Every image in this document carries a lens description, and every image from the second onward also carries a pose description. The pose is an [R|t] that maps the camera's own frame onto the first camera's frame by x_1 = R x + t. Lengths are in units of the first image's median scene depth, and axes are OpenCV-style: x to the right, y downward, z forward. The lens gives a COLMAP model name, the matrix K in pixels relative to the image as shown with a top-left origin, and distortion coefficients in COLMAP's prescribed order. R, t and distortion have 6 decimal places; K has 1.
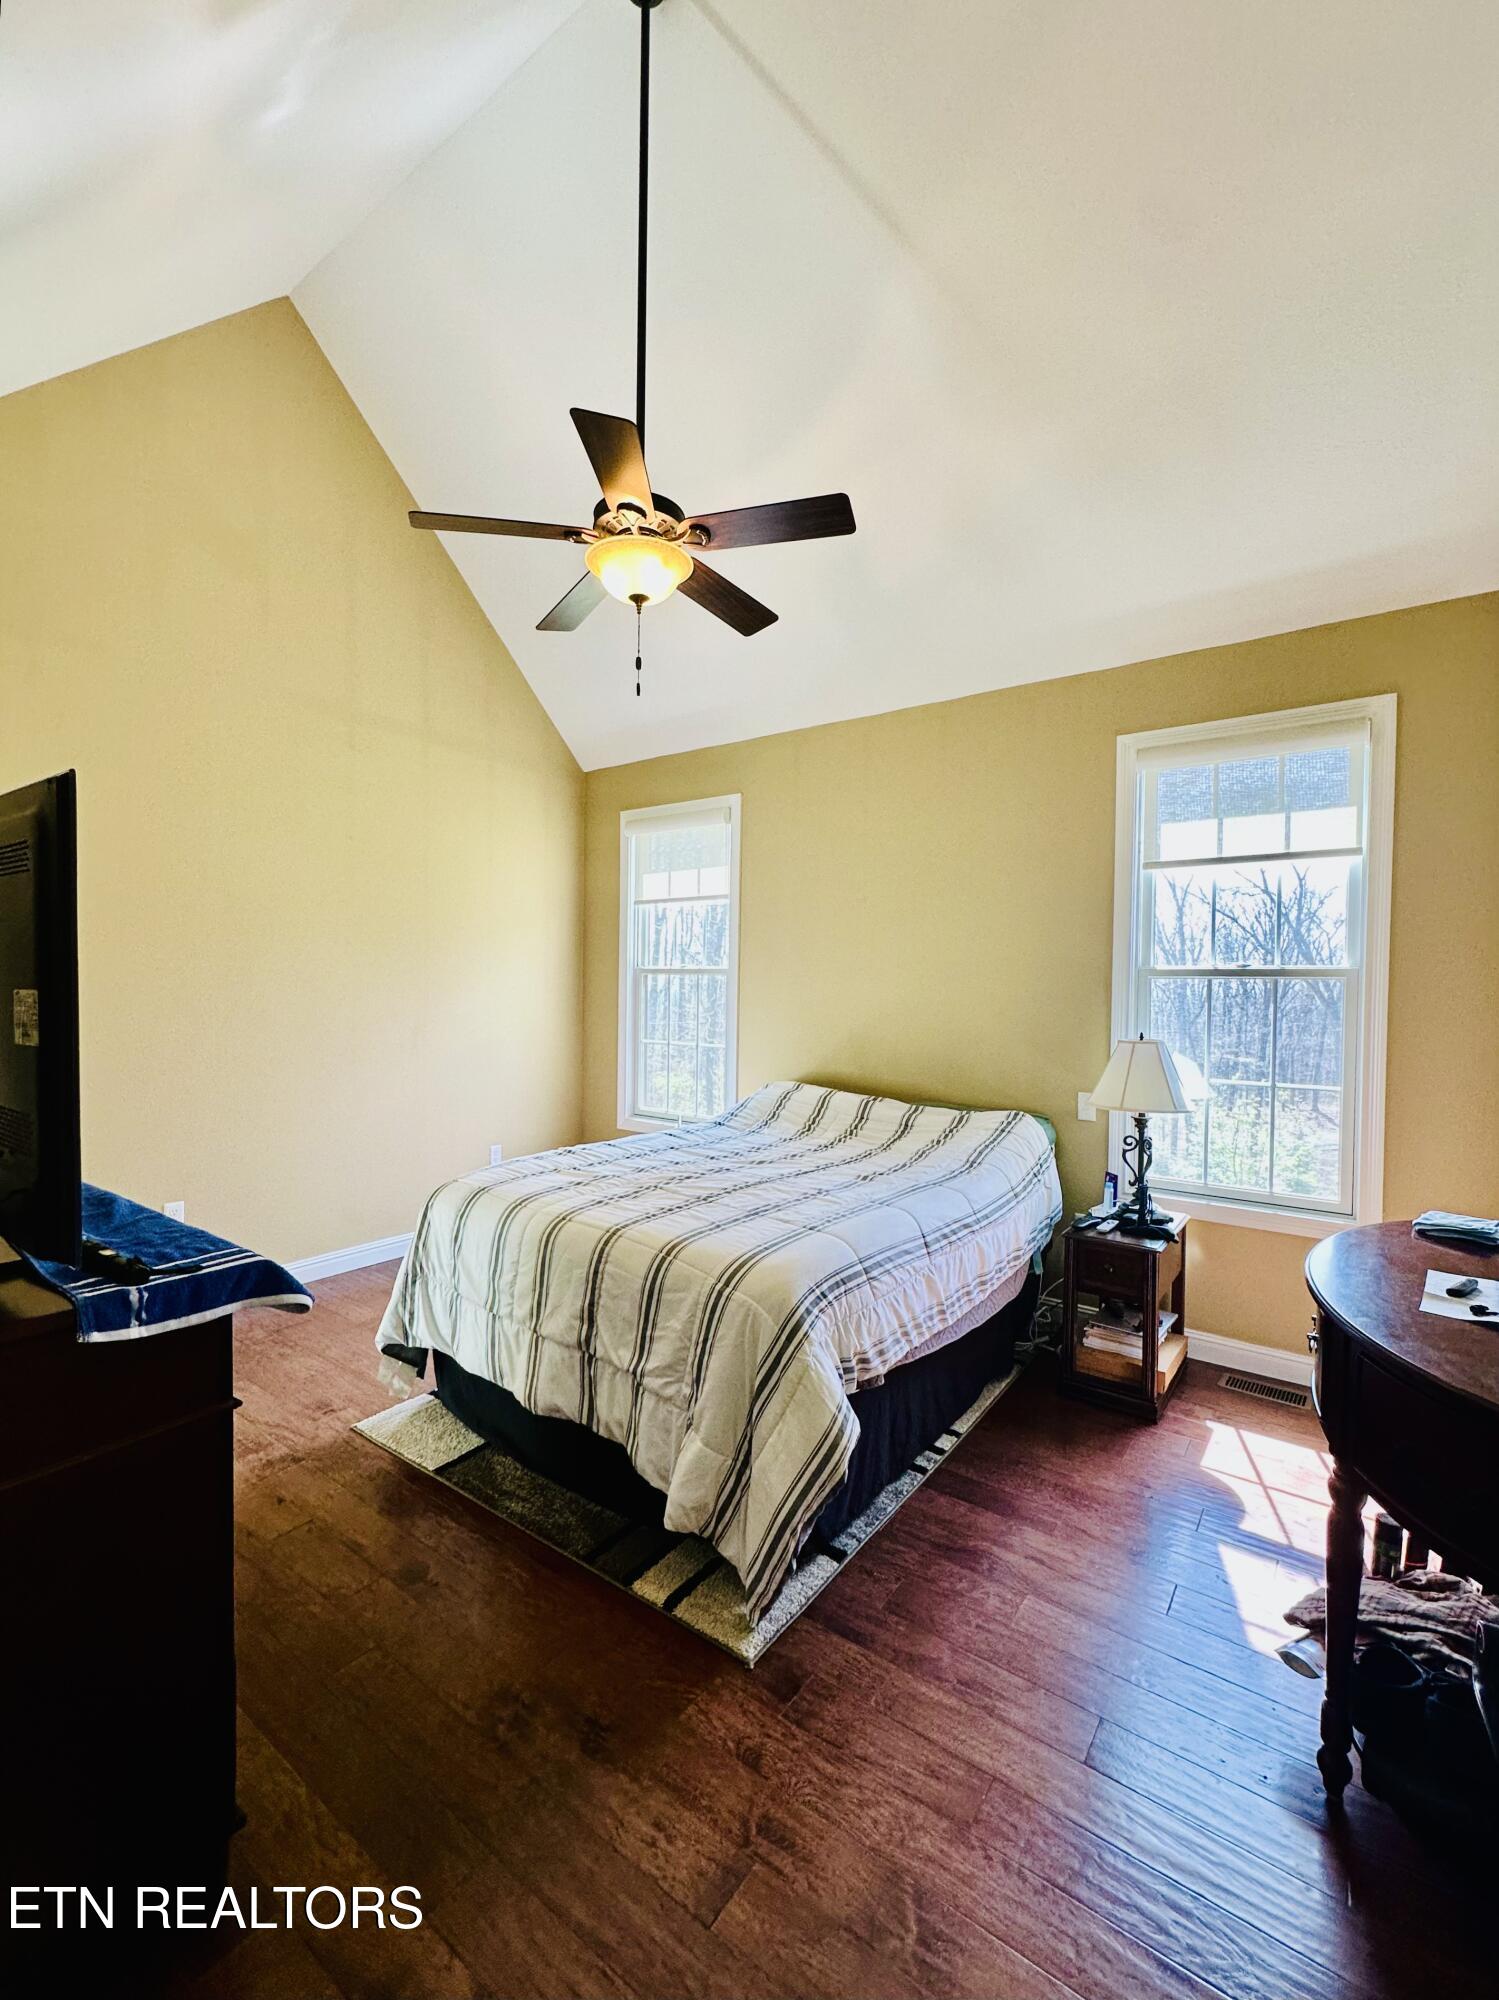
lens RADIAL K [[836.7, 0, 749.5], [0, 836.7, 1000.0], [0, 0, 1]] dist [-0.000714, 0.000225]
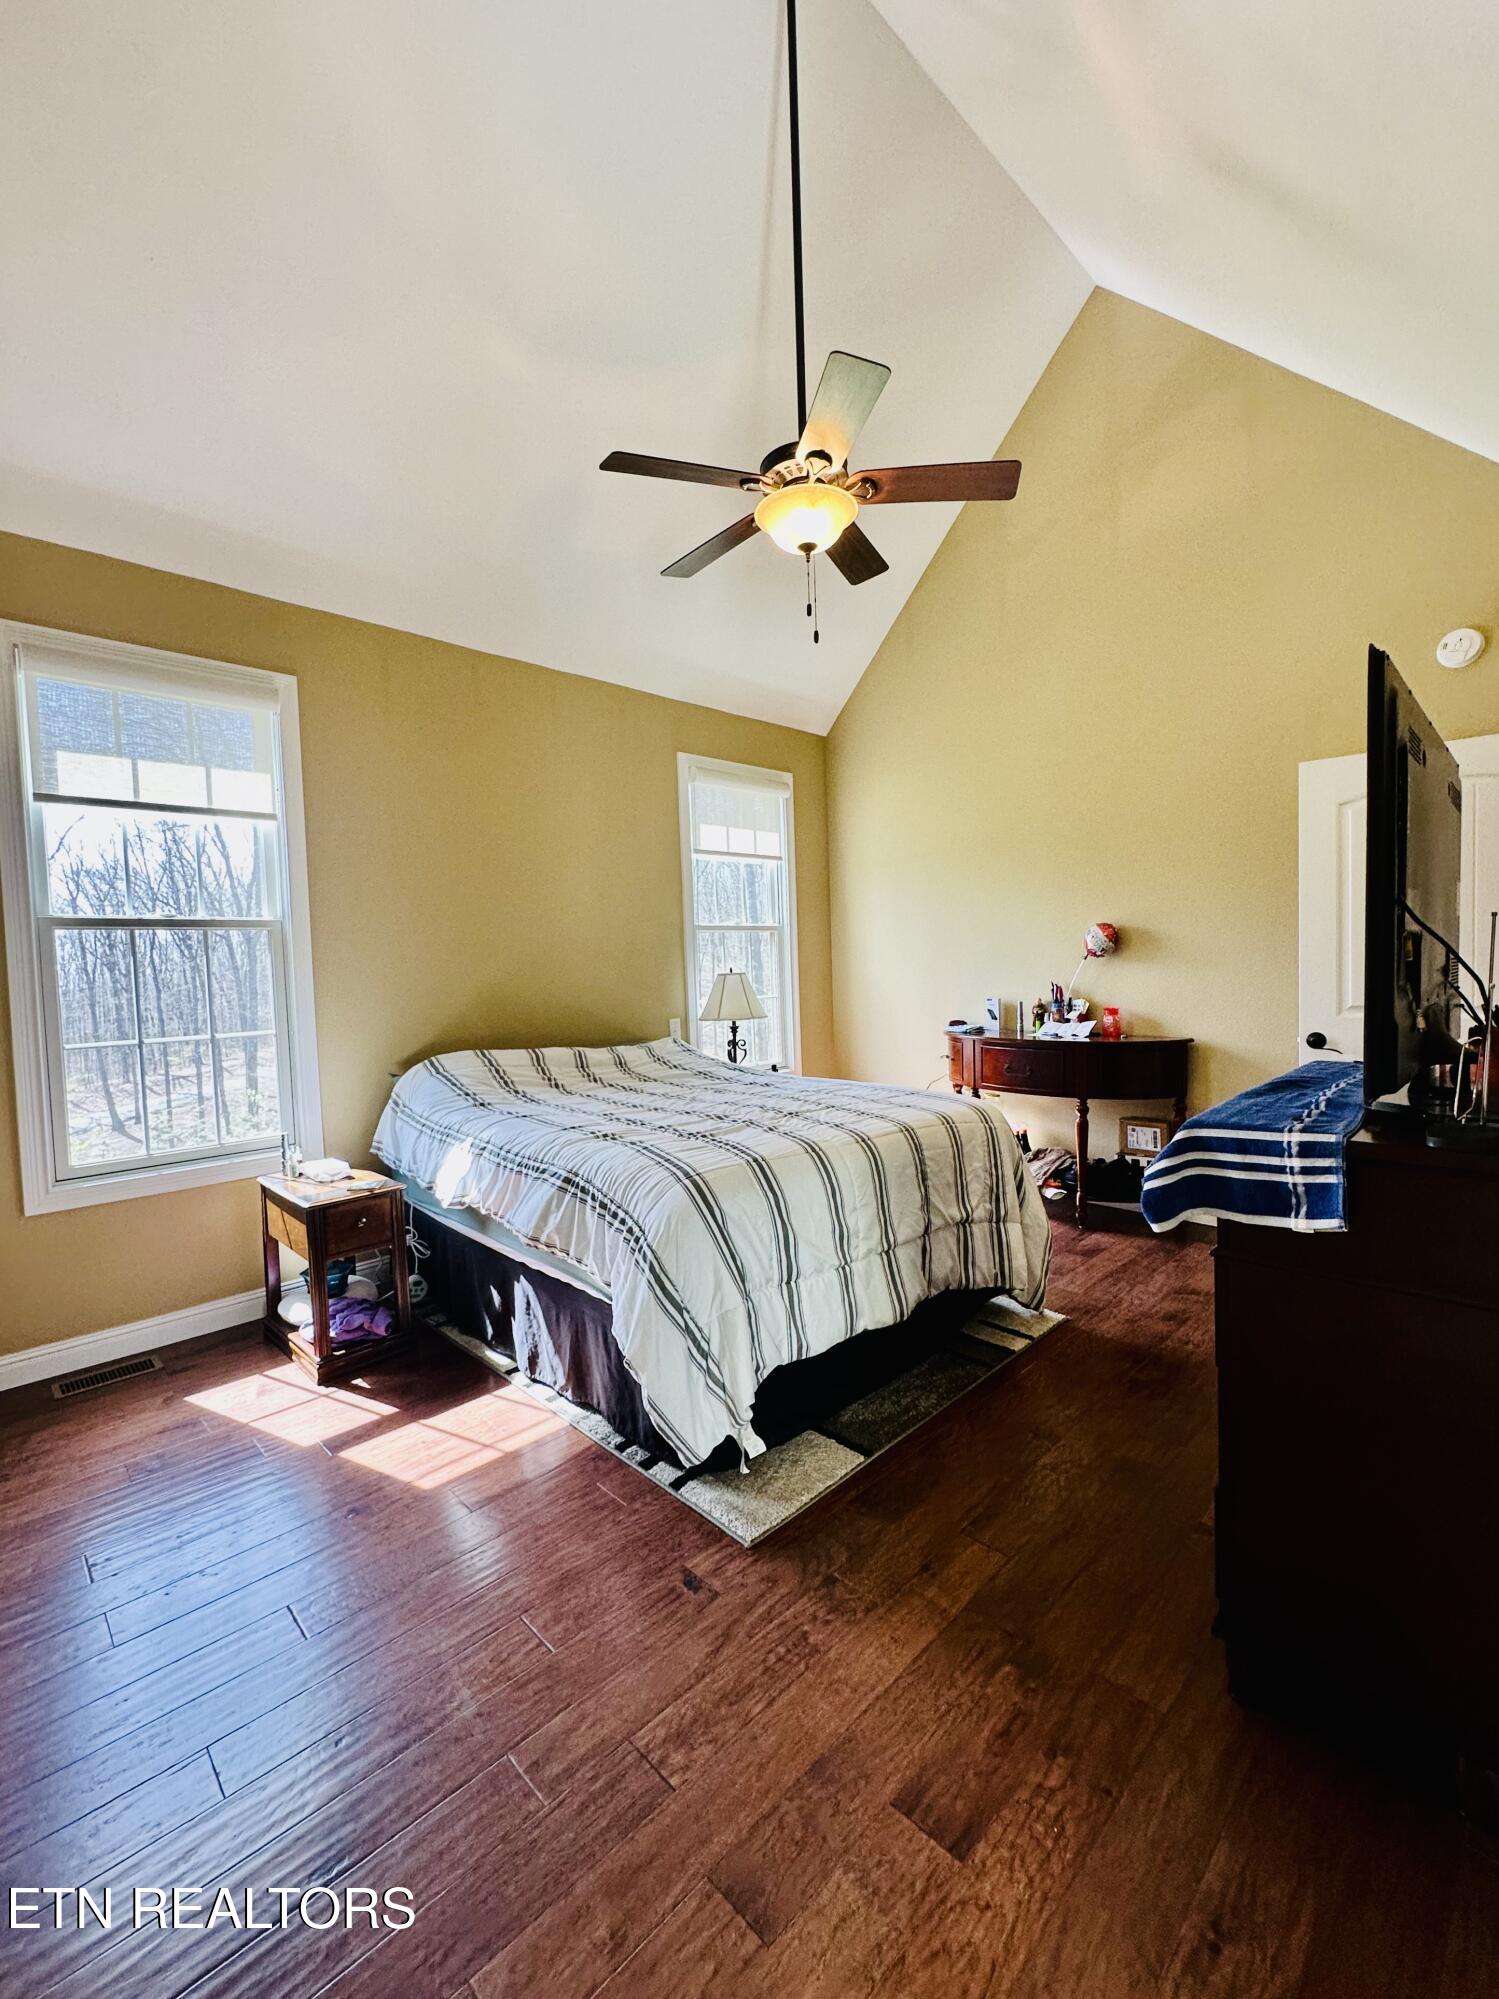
lens RADIAL K [[833.6, 0, 747.1], [0, 833.6, 987.5], [0, 0, 1]] dist [0.029841, 0.000054]
pose [[0.177581, -0.069337, 0.981660, -0.475464], [0.032592, 0.997382, 0.064552, -0.010500], [-0.983566, 0.020531, 0.179376, 0.349049]]
